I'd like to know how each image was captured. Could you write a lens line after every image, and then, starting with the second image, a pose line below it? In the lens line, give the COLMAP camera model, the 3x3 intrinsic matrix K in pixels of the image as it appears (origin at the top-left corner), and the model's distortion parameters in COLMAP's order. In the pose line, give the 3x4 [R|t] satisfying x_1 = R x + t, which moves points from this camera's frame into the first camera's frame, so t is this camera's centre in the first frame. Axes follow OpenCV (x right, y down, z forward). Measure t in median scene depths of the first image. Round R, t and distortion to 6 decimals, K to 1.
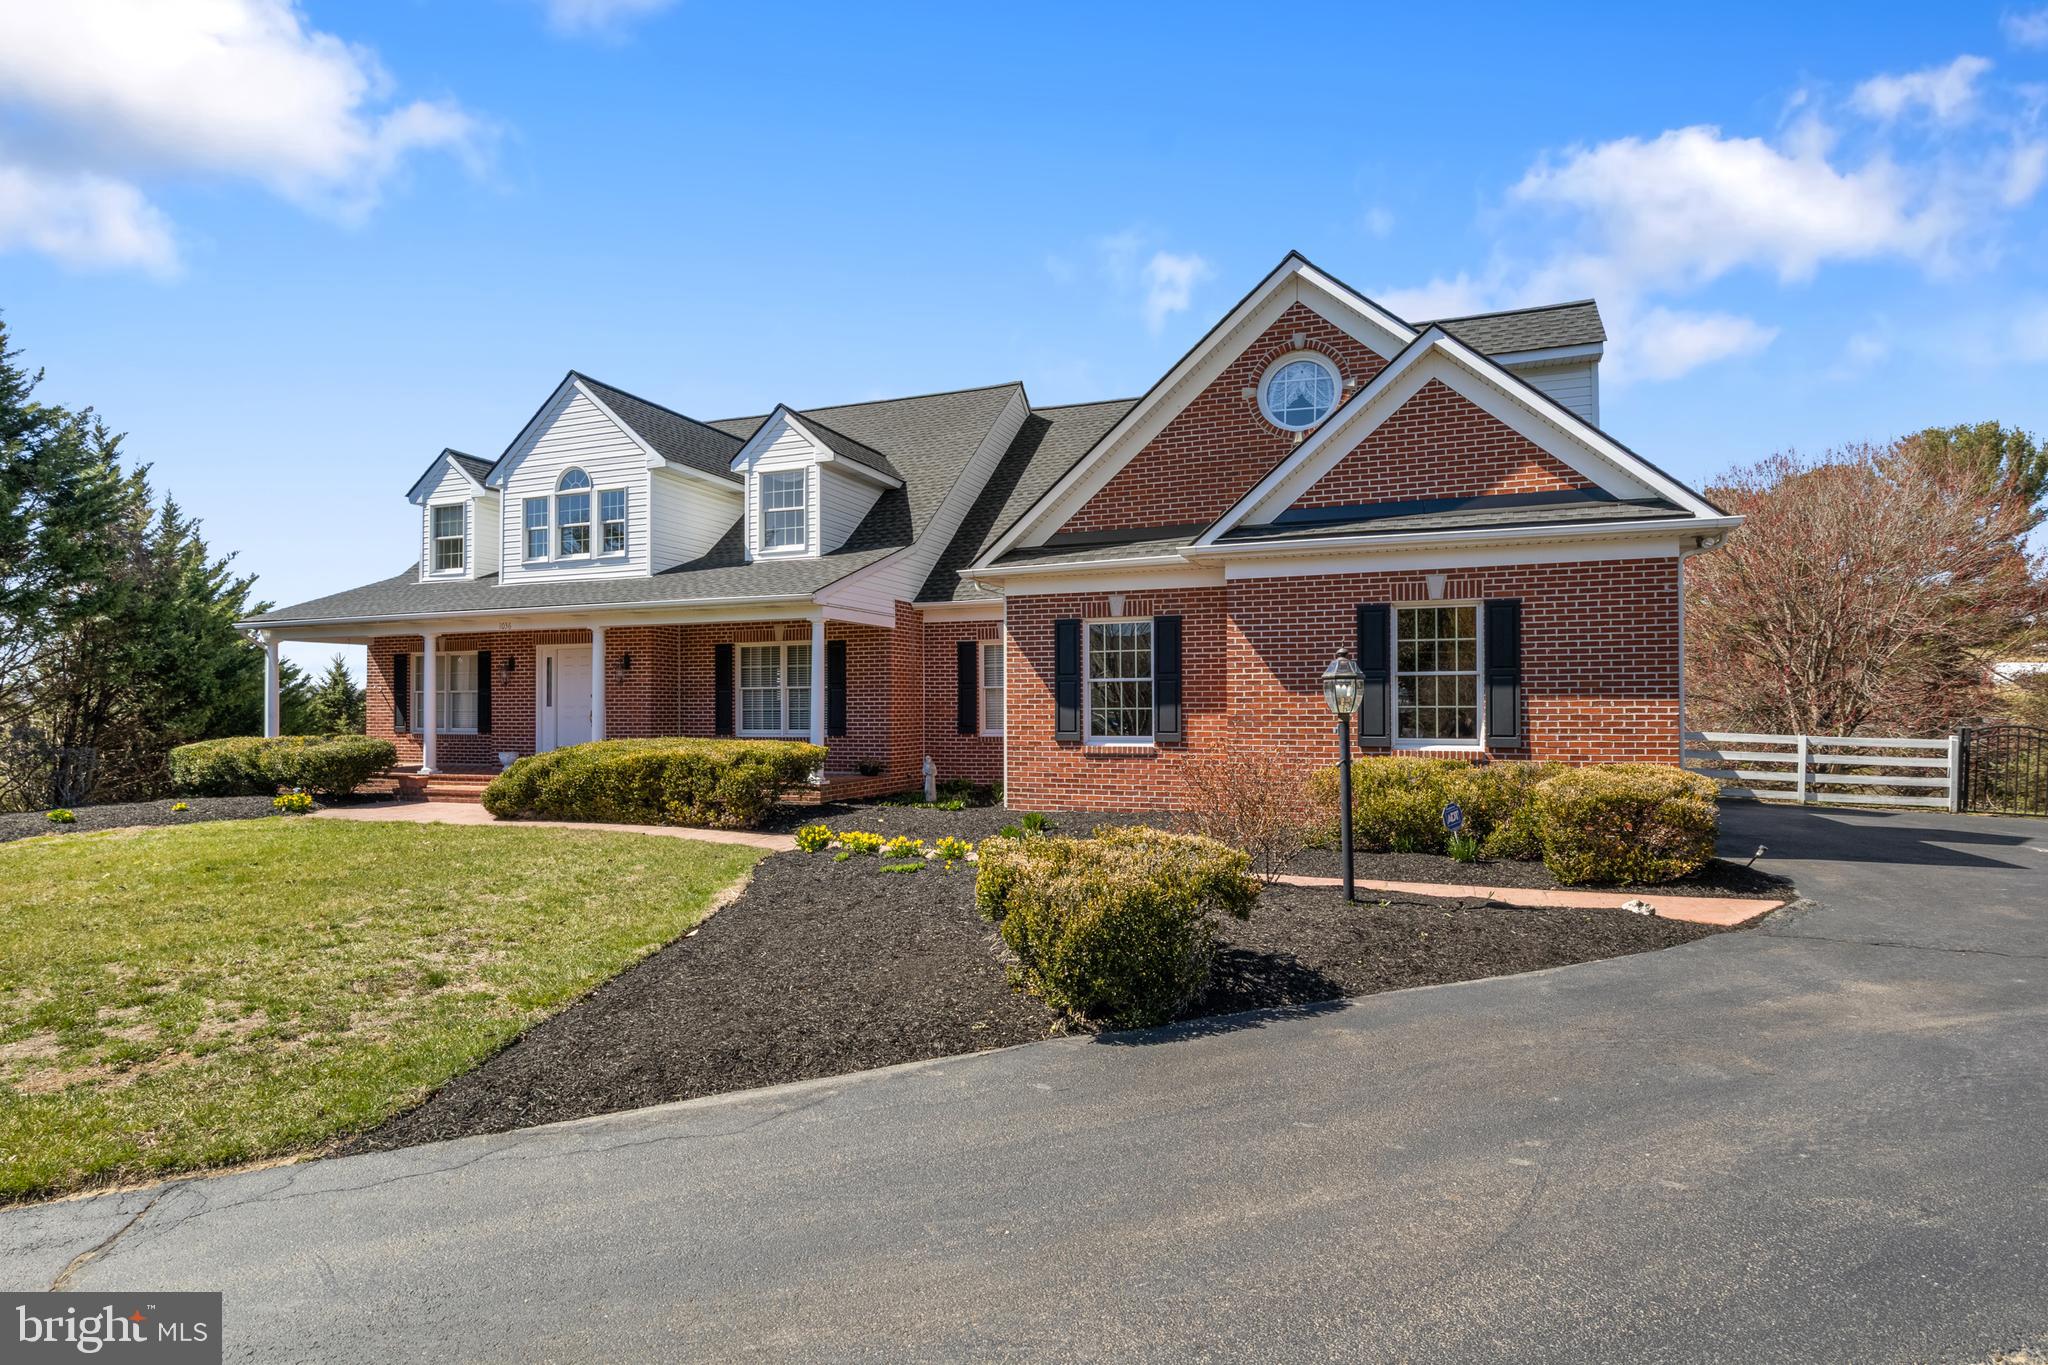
lens RADIAL K [[1068.7, 0, 1017.6], [0, 1068.7, 692.5], [0, 0, 1]] dist [-0.006261, 0.000405]
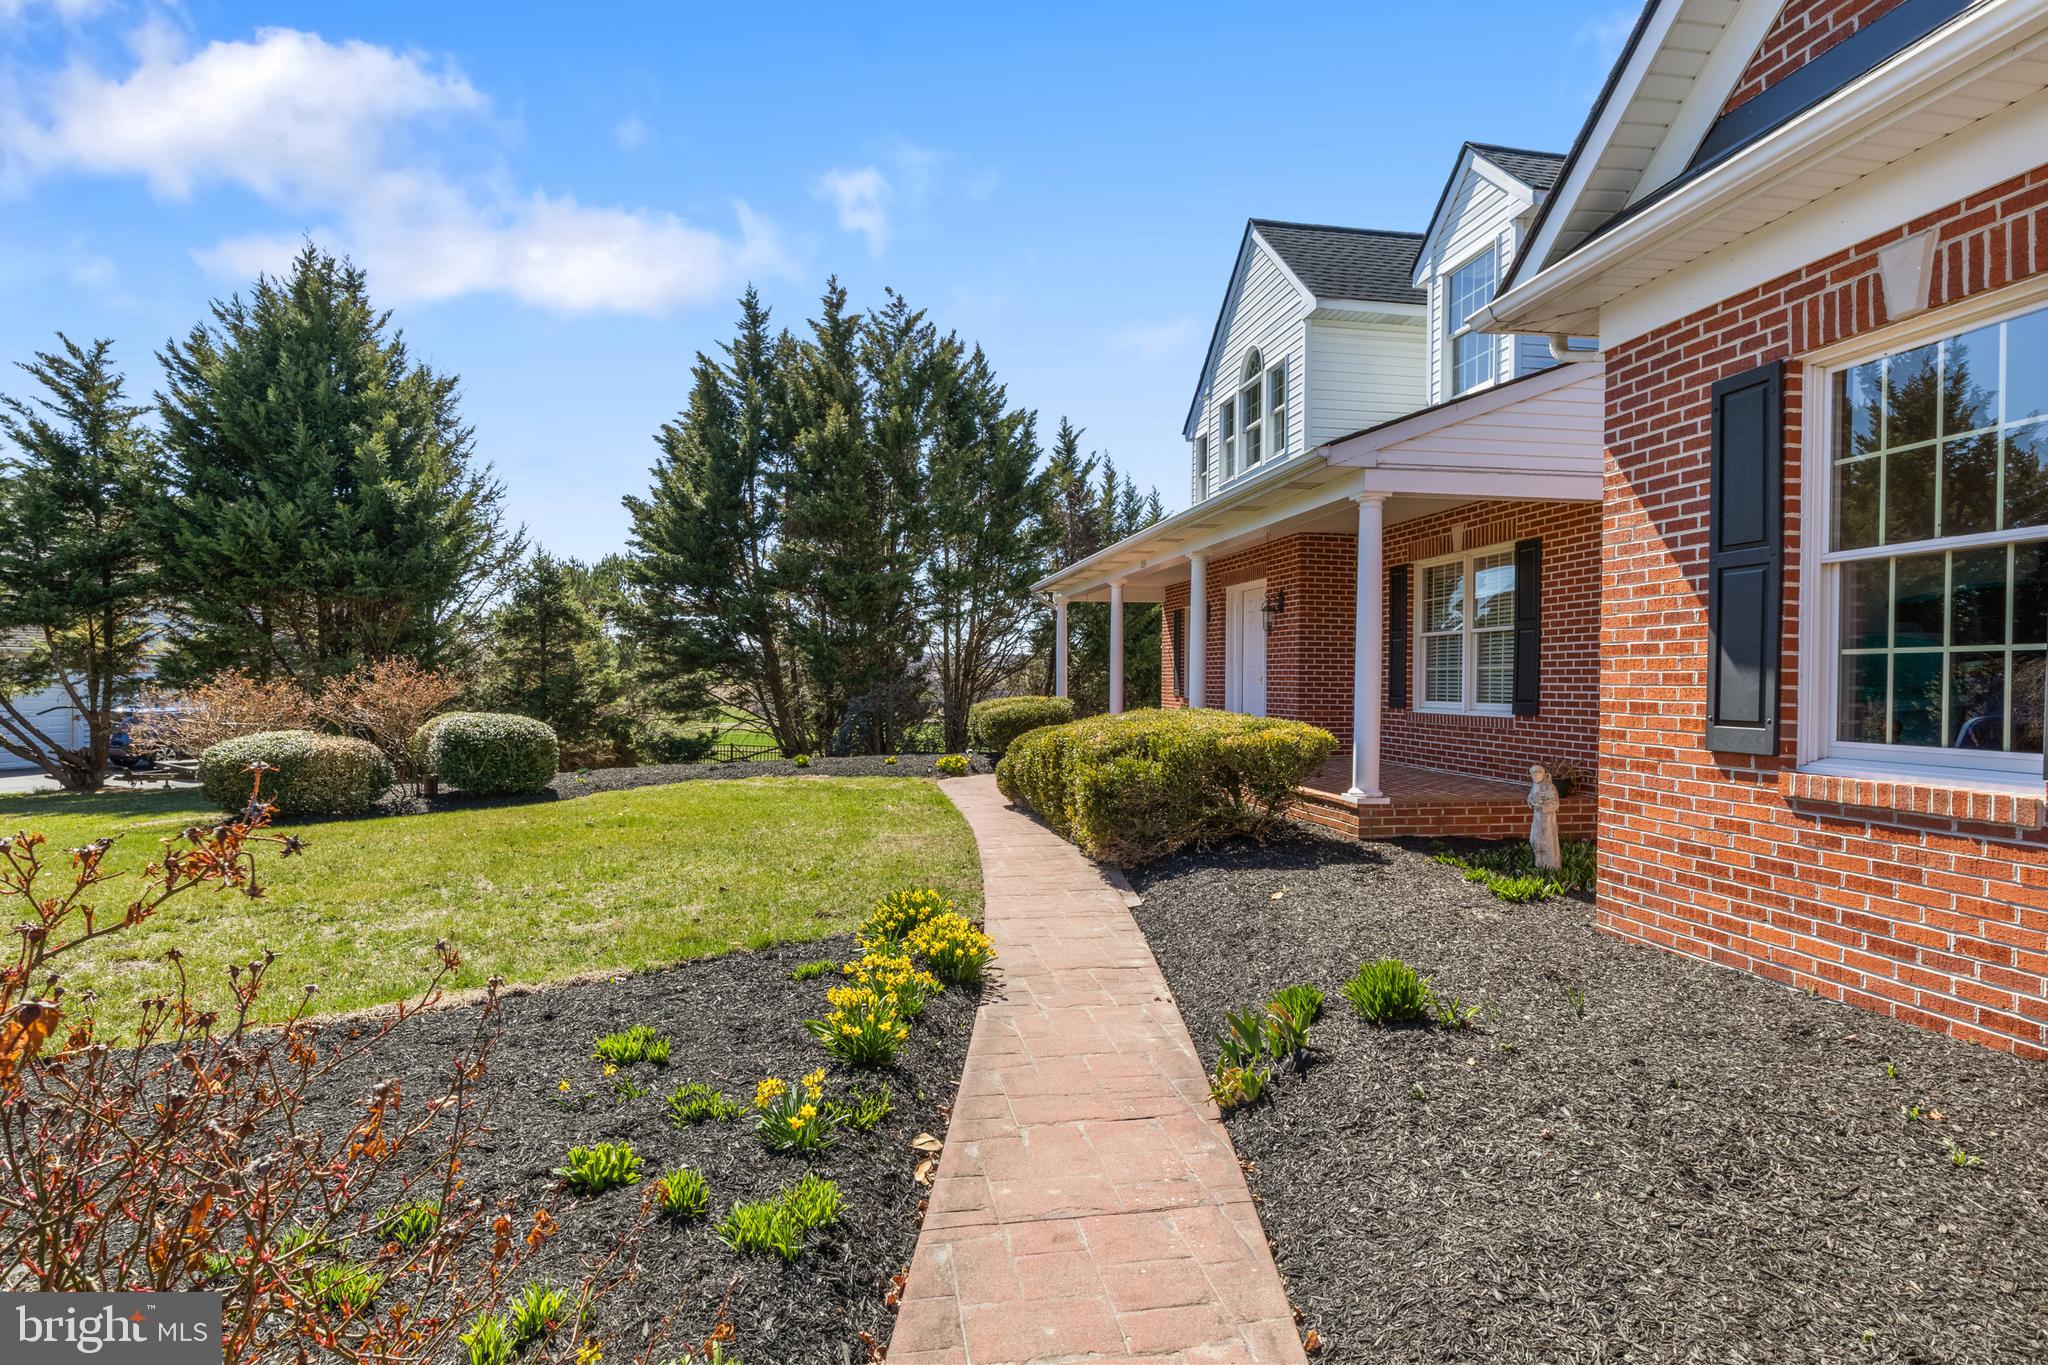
lens RADIAL K [[1068.7, 0, 1017.6], [0, 1068.7, 692.5], [0, 0, 1]] dist [-0.006261, 0.000405]
pose [[0.509095, 0.016987, -0.860543, 0.158983], [0.006935, 0.999692, 0.023837, 0.013504], [0.860682, -0.018103, 0.508820, 0.489062]]
